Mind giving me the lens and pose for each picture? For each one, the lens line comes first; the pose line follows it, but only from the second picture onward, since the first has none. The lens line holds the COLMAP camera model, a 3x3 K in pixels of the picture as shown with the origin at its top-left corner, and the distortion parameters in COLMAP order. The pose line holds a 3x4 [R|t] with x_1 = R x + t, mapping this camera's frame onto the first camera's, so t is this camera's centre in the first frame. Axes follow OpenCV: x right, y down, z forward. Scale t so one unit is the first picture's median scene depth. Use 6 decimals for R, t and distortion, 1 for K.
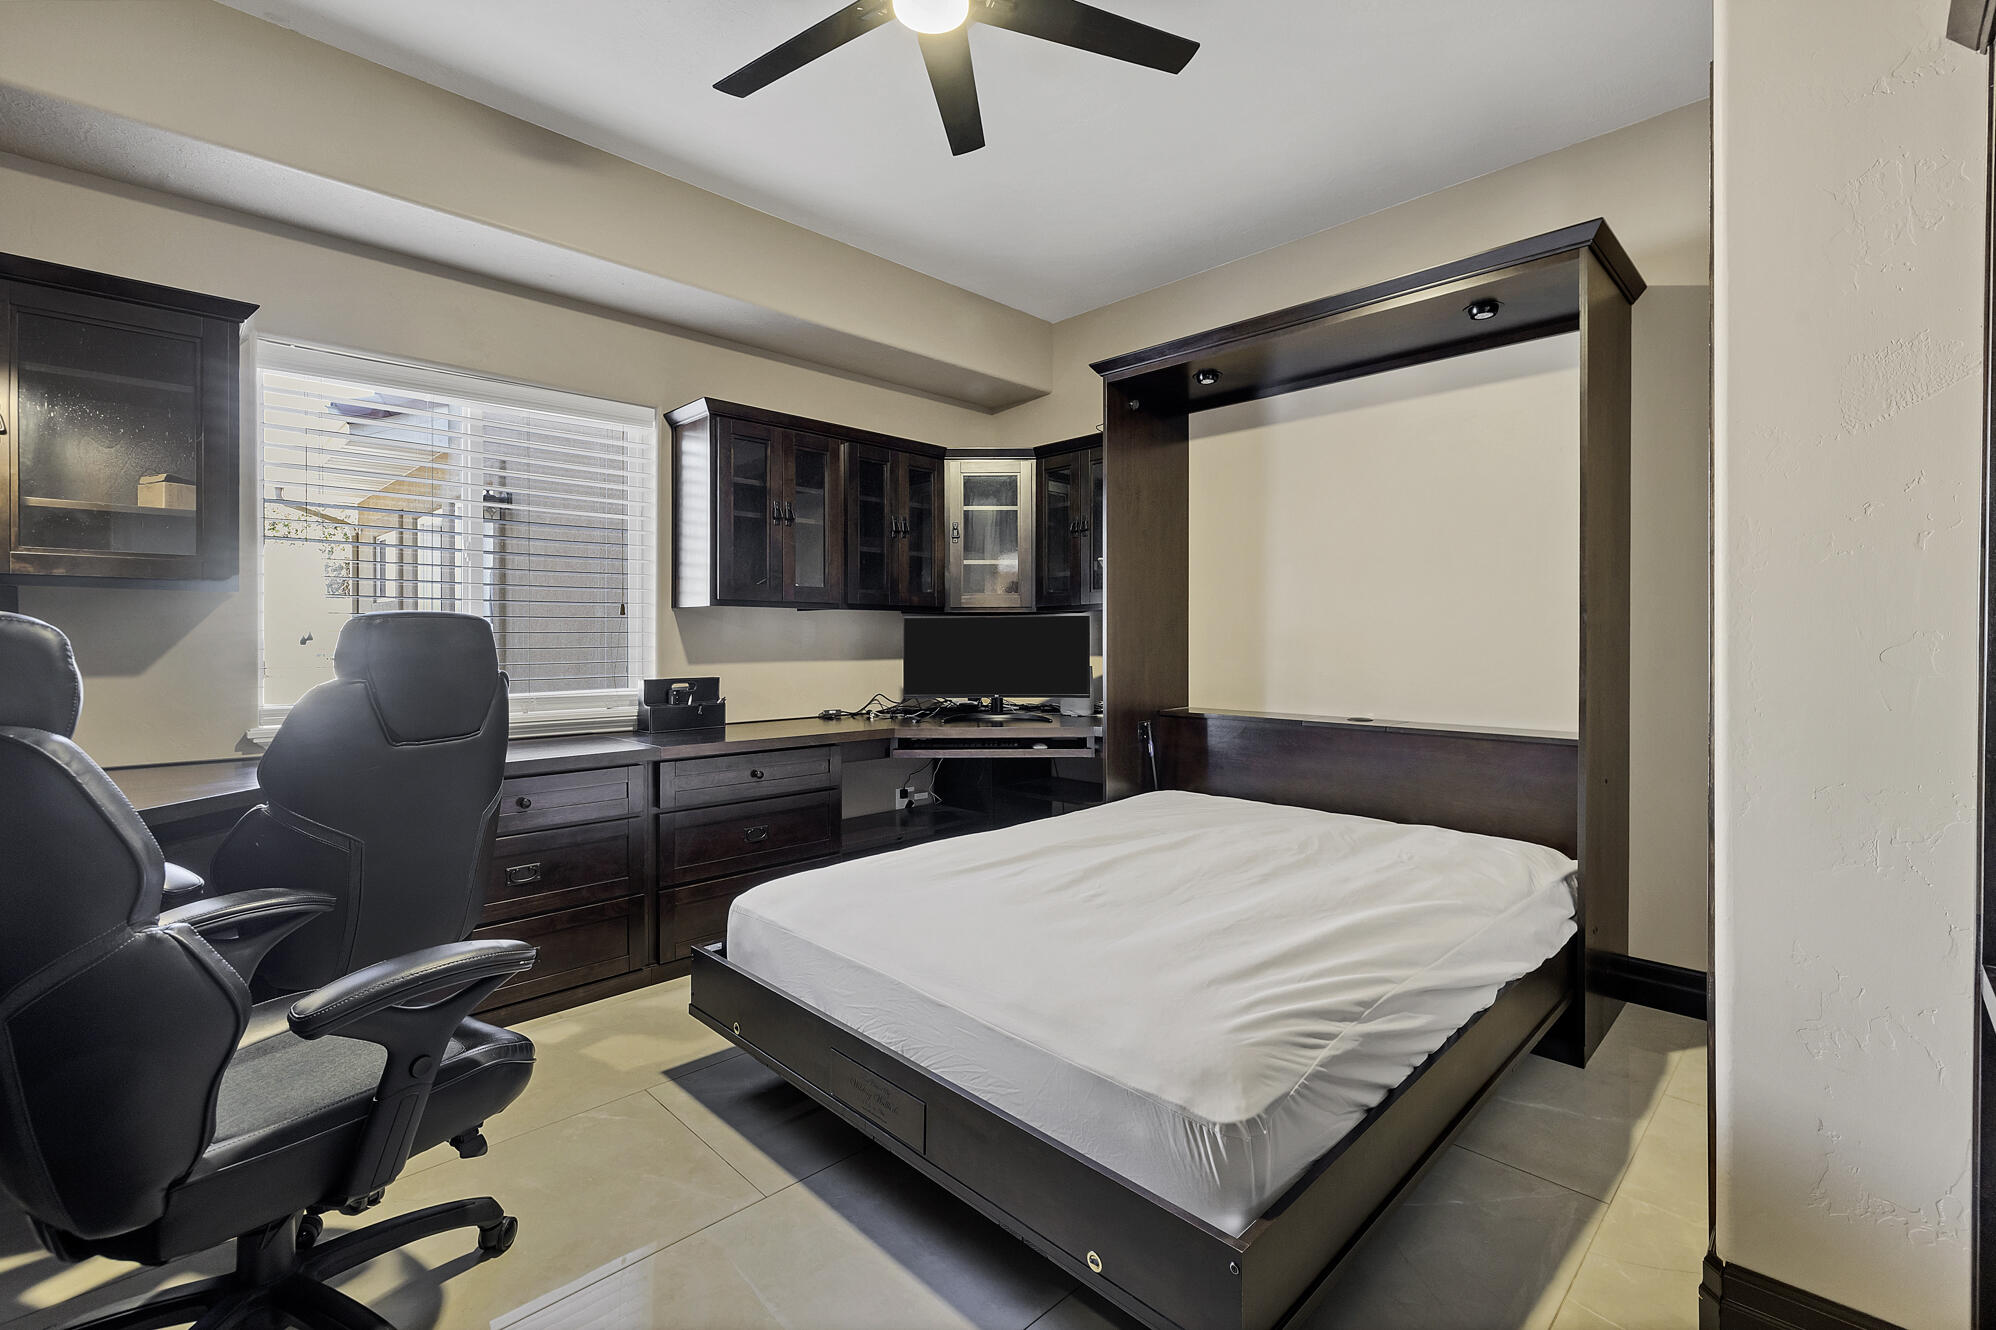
lens RADIAL K [[866.3, 0, 996.2], [0, 866.3, 649.3], [0, 0, 1]] dist [0.002666, 0.000182]
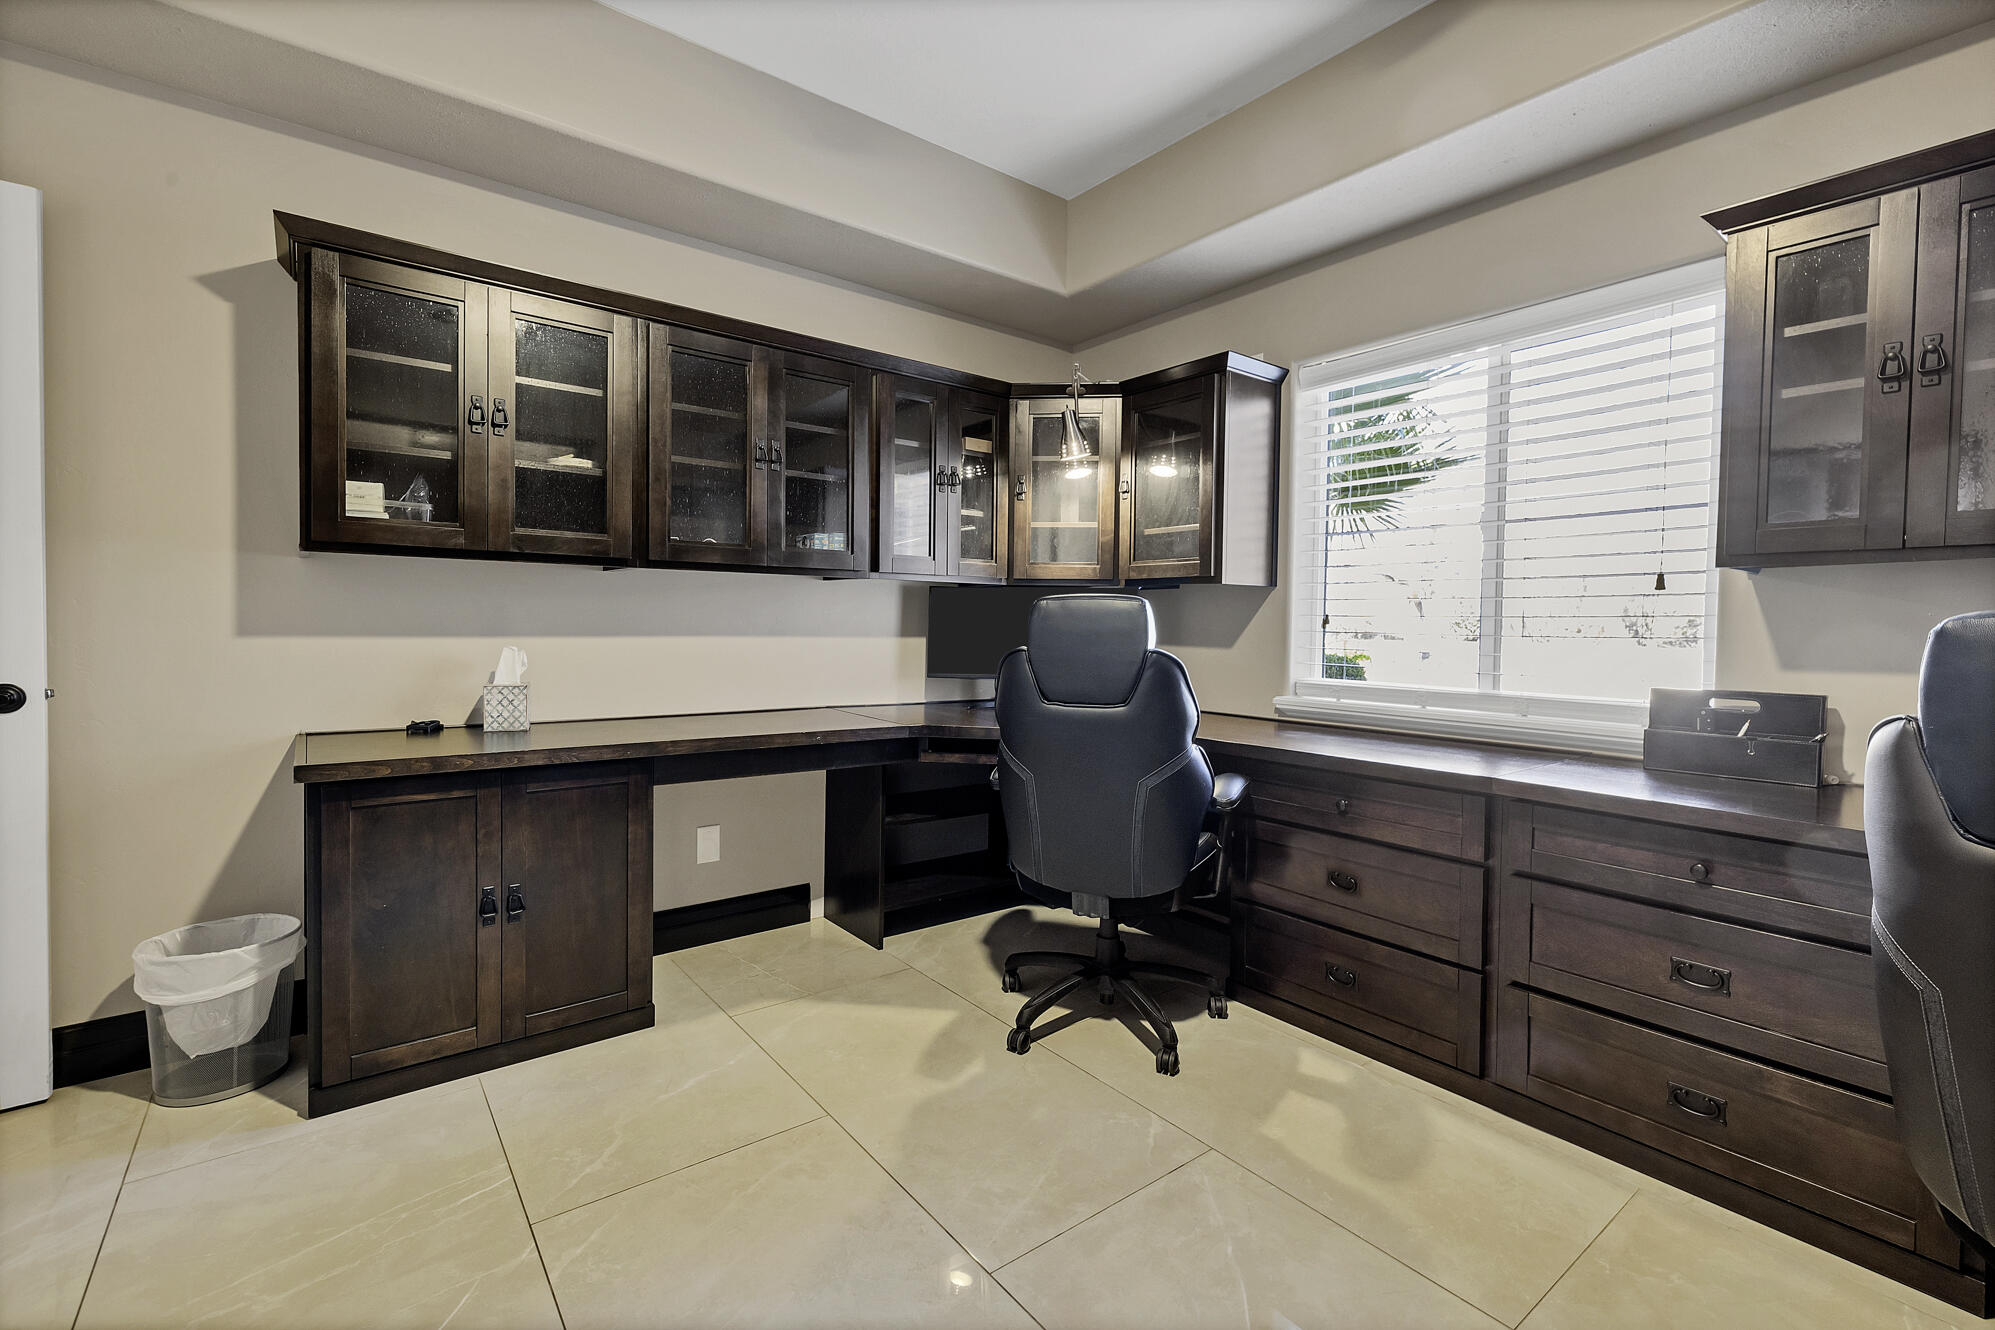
lens RADIAL K [[865.9, 0, 1005.7], [0, 865.9, 649.8], [0, 0, 1]] dist [0.002666, 0.000182]
pose [[-0.100293, 0.028968, -0.994536, 0.273737], [-0.025133, 0.999183, 0.031638, -0.001334], [0.994640, 0.028169, -0.099483, 0.532921]]
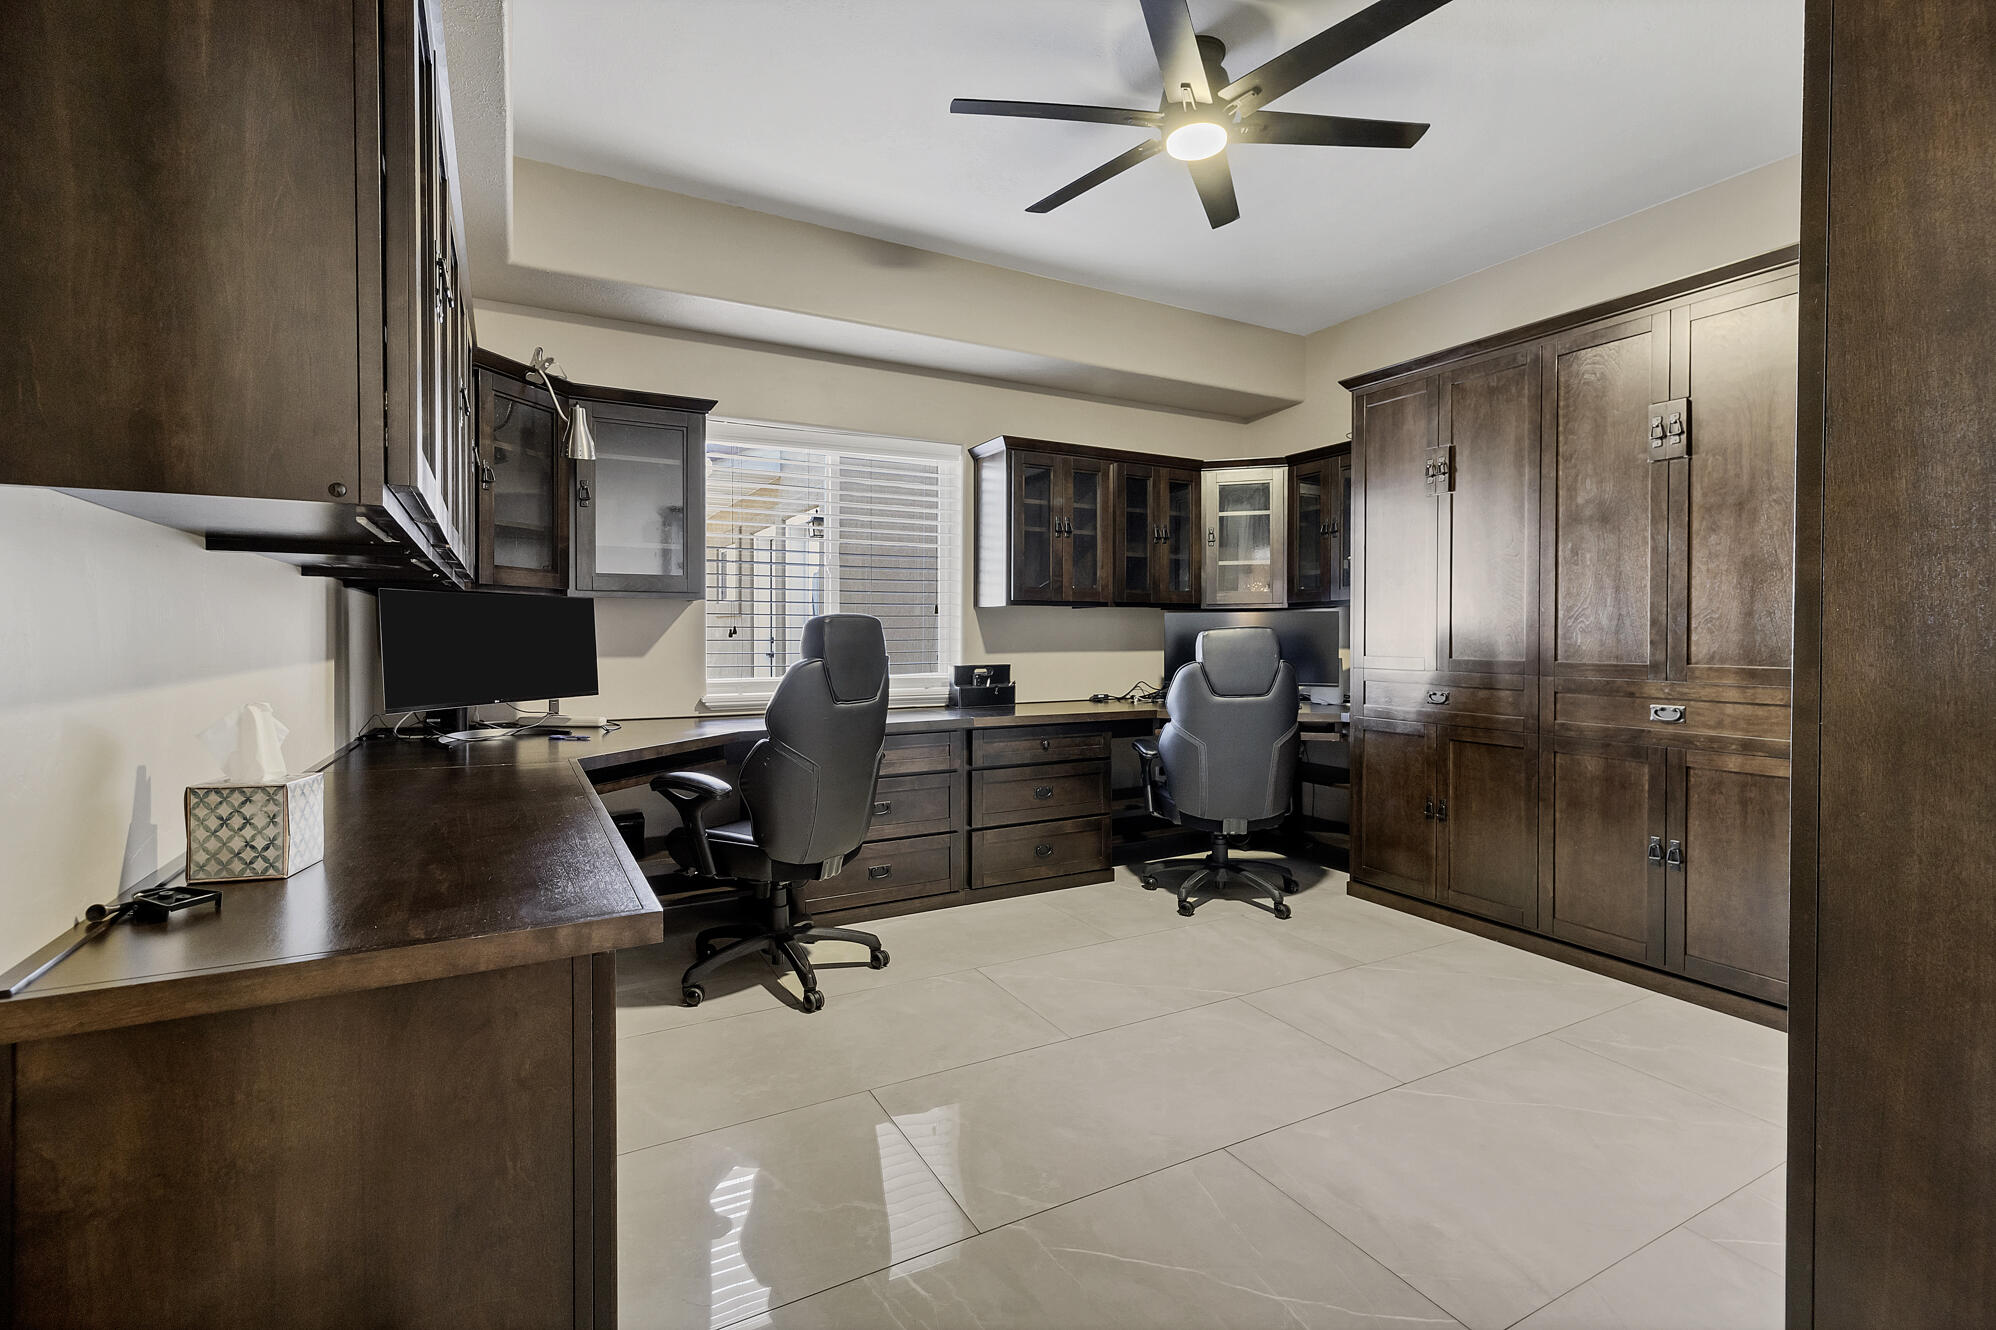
lens RADIAL K [[866.3, 0, 1003.0], [0, 866.3, 661.9], [0, 0, 1]] dist [0.002666, 0.000182]
pose [[0.961889, 0.005024, -0.273393, 0.000946], [-0.000187, 0.999843, 0.017715, 0.007103], [0.273439, -0.016989, 0.961739, -0.163012]]
